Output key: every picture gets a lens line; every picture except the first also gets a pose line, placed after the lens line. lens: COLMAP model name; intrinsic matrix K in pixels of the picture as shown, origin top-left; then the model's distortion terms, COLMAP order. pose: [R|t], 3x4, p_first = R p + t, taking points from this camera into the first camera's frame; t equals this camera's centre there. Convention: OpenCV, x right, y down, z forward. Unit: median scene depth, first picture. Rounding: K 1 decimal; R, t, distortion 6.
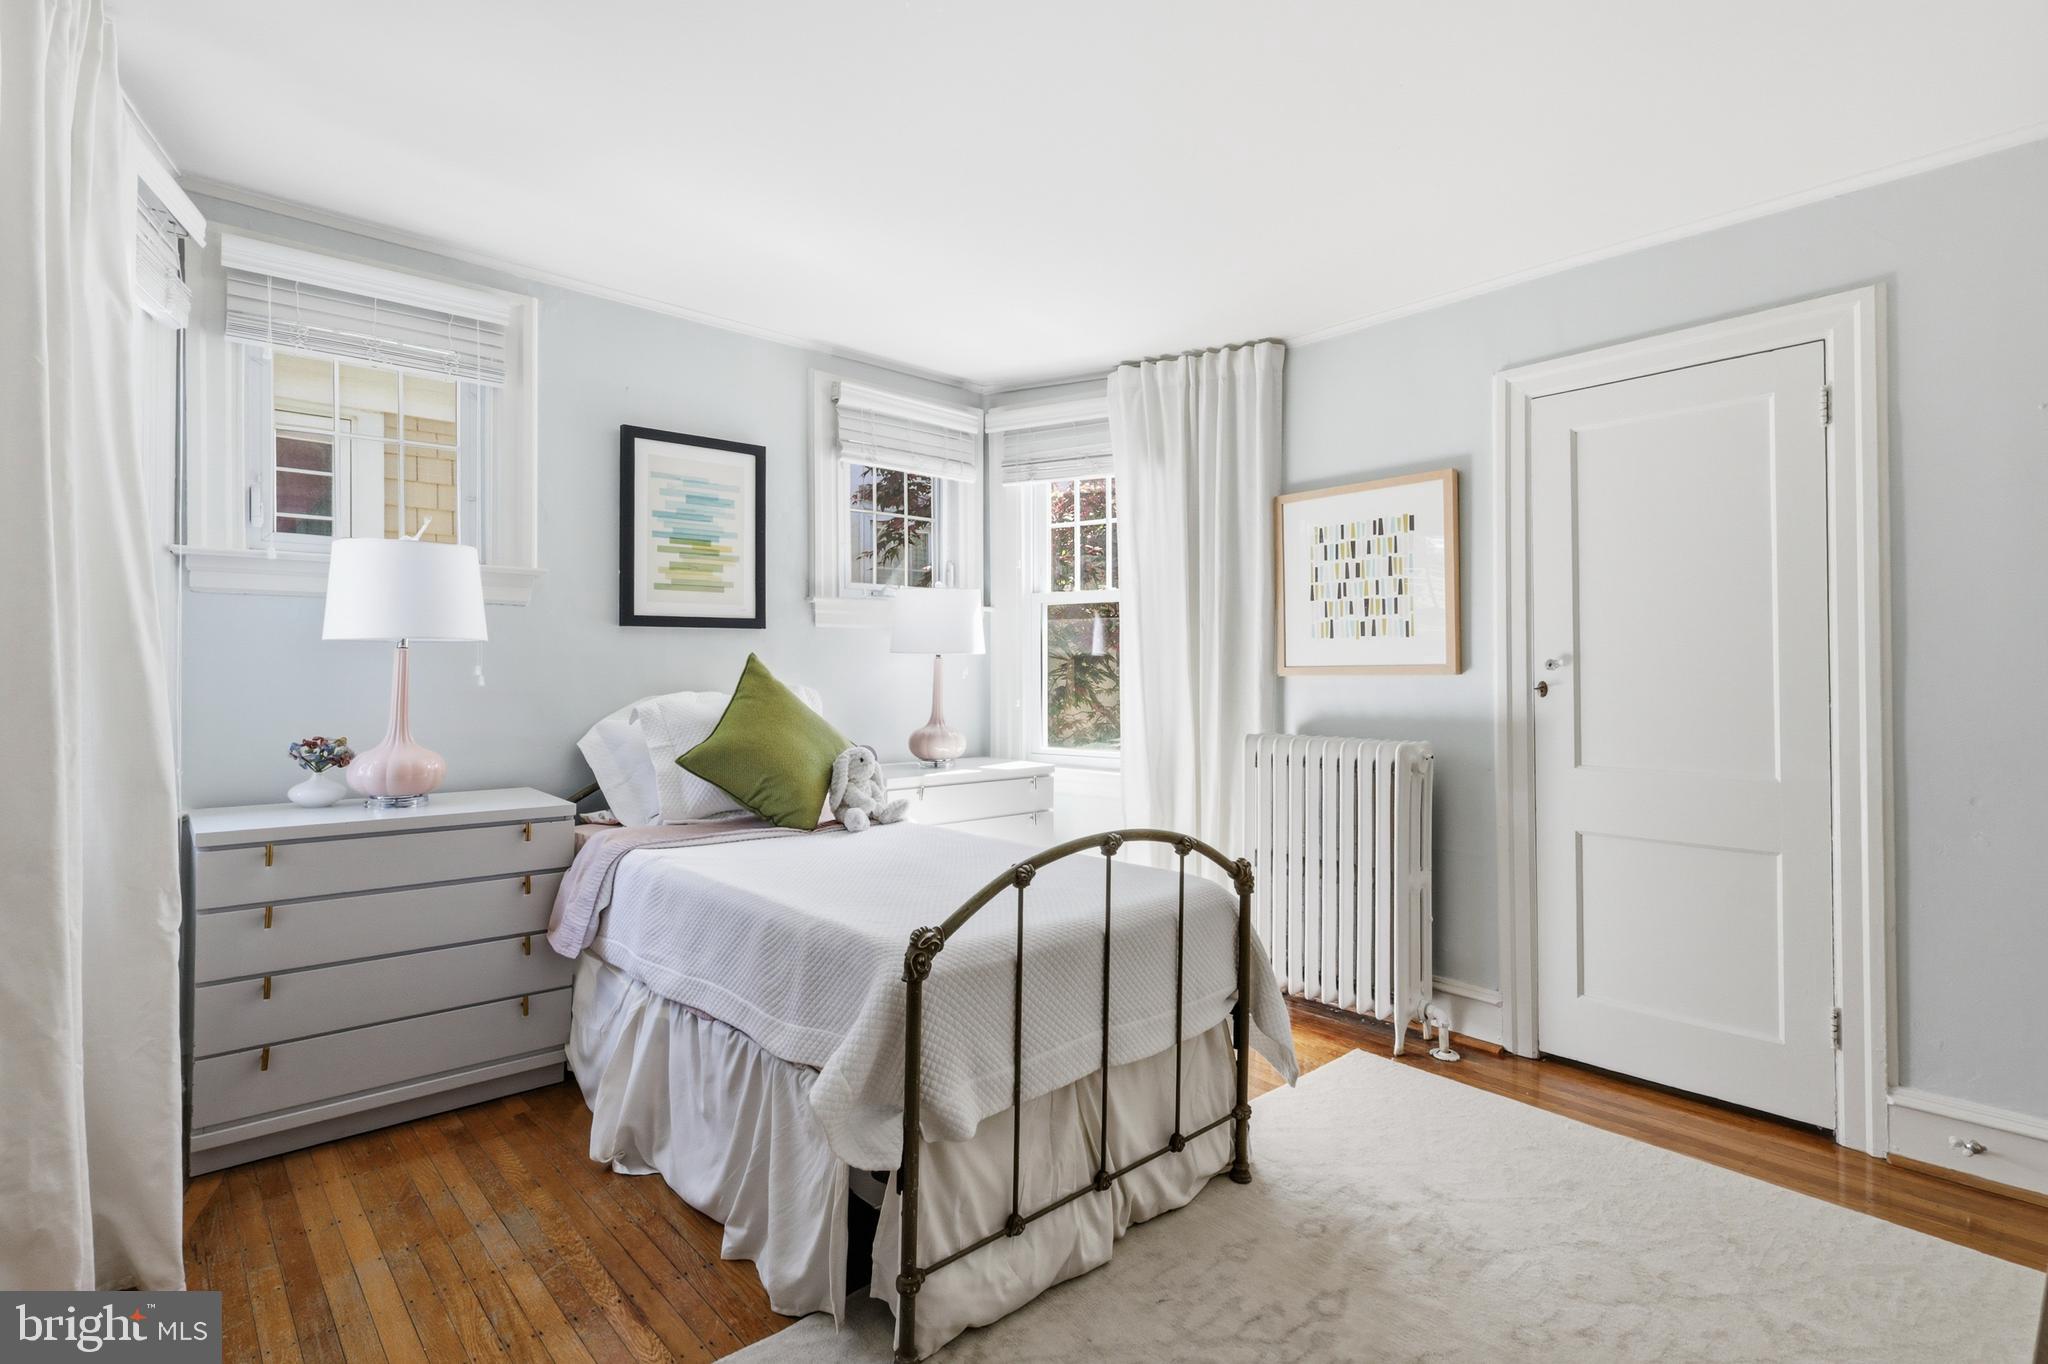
lens RADIAL K [[980.9, 0, 1006.8], [0, 980.9, 675.5], [0, 0, 1]] dist [-0.002242, 0.002186]
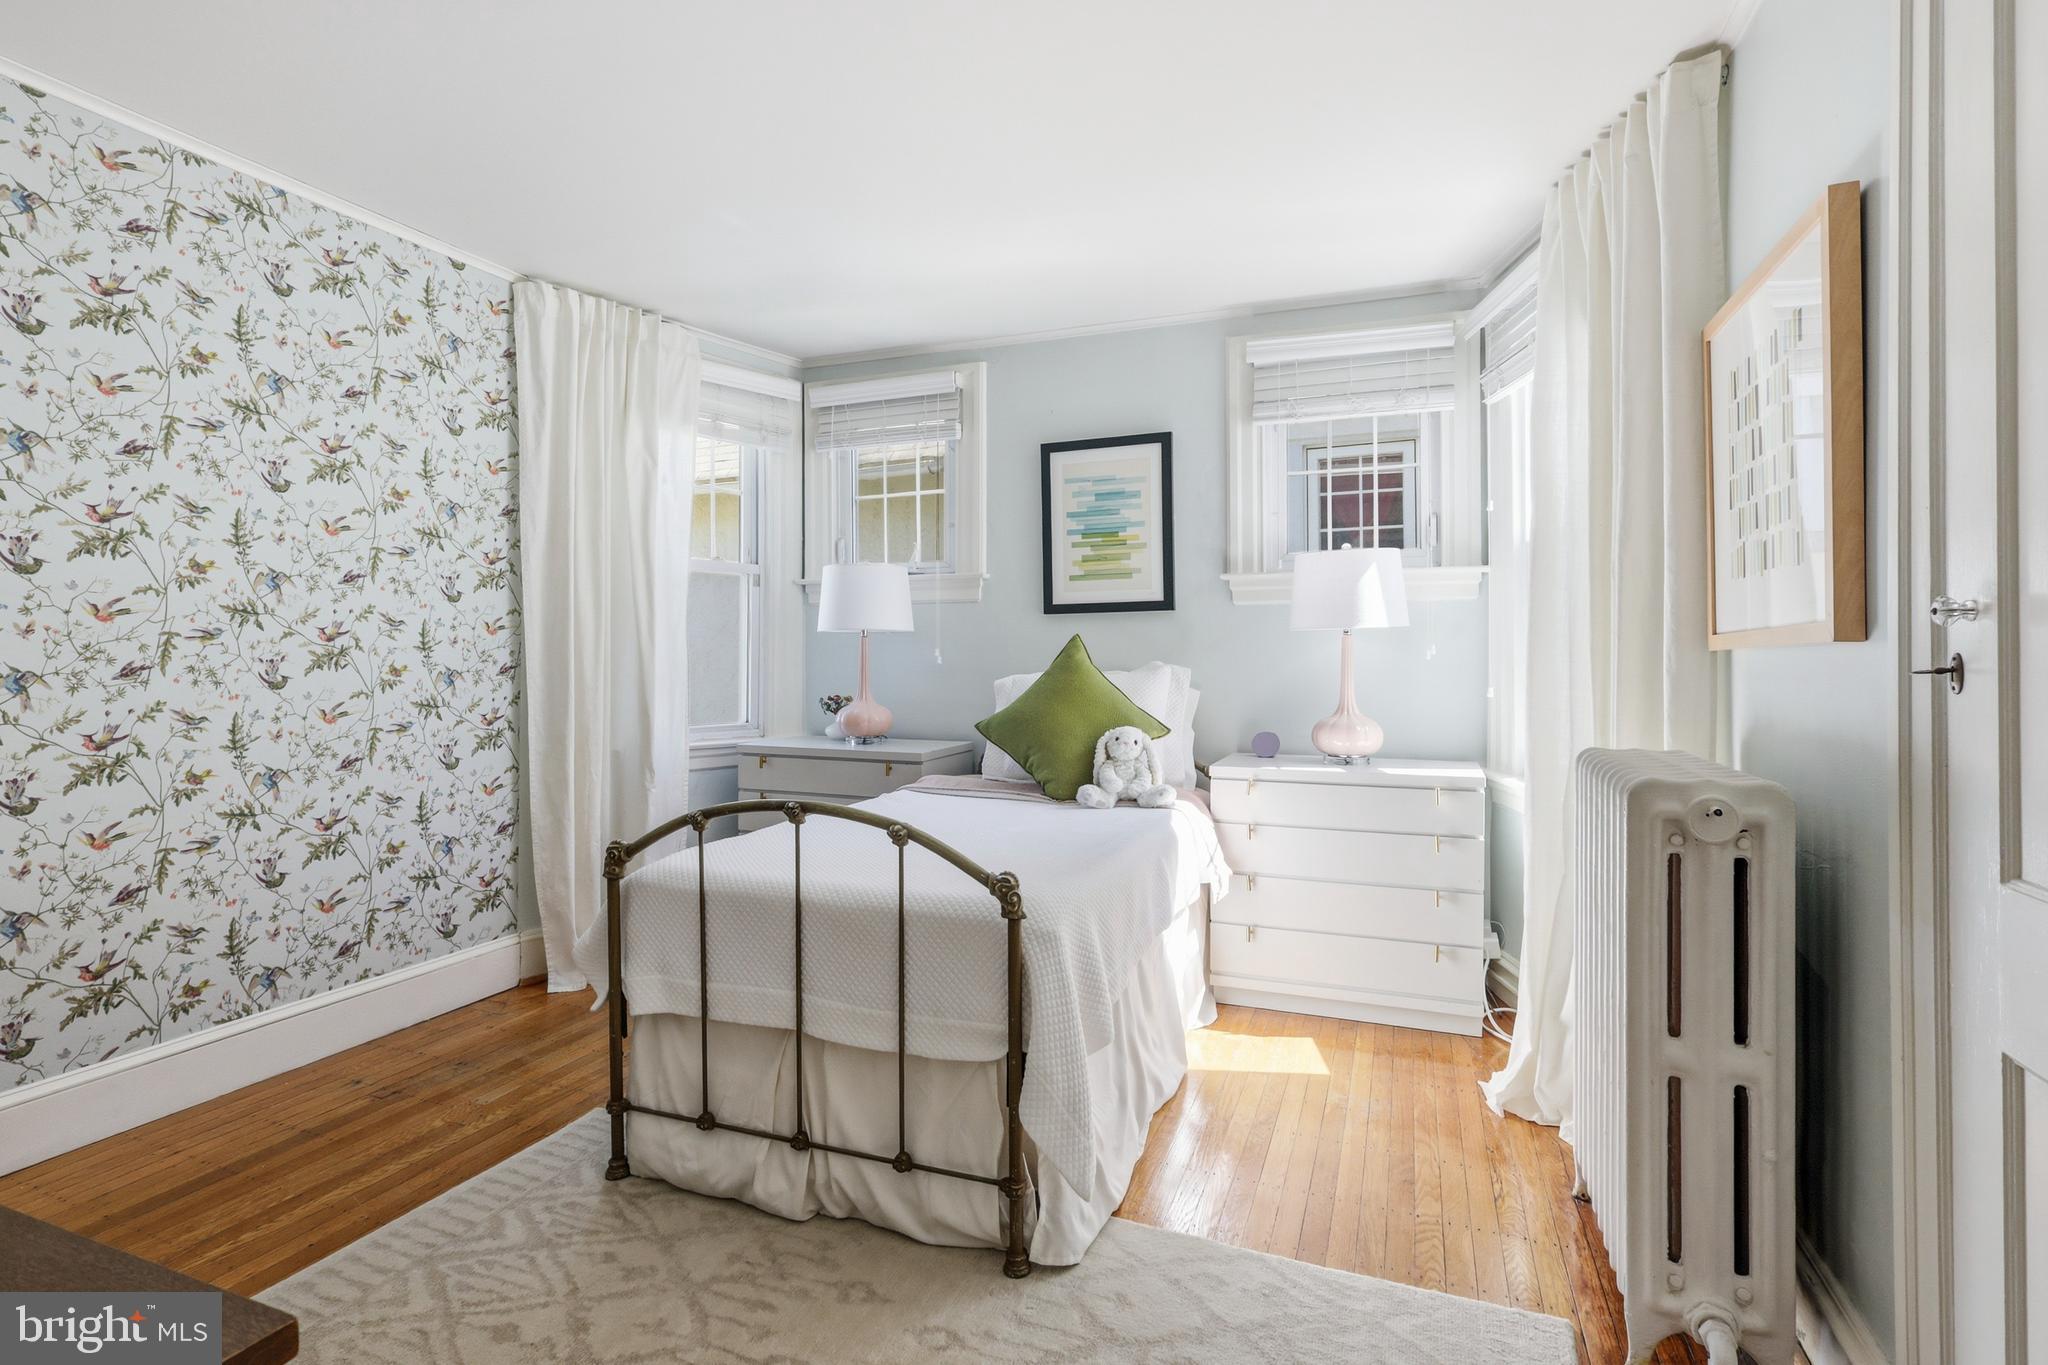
lens RADIAL K [[980.9, 0, 1010.6], [0, 980.9, 670.0], [0, 0, 1]] dist [-0.002242, 0.002186]
pose [[0.450761, 0.006869, -0.892618, 0.692747], [-0.003535, 0.999976, 0.005910, 0.010574], [0.892638, 0.000491, 0.450774, 0.460322]]
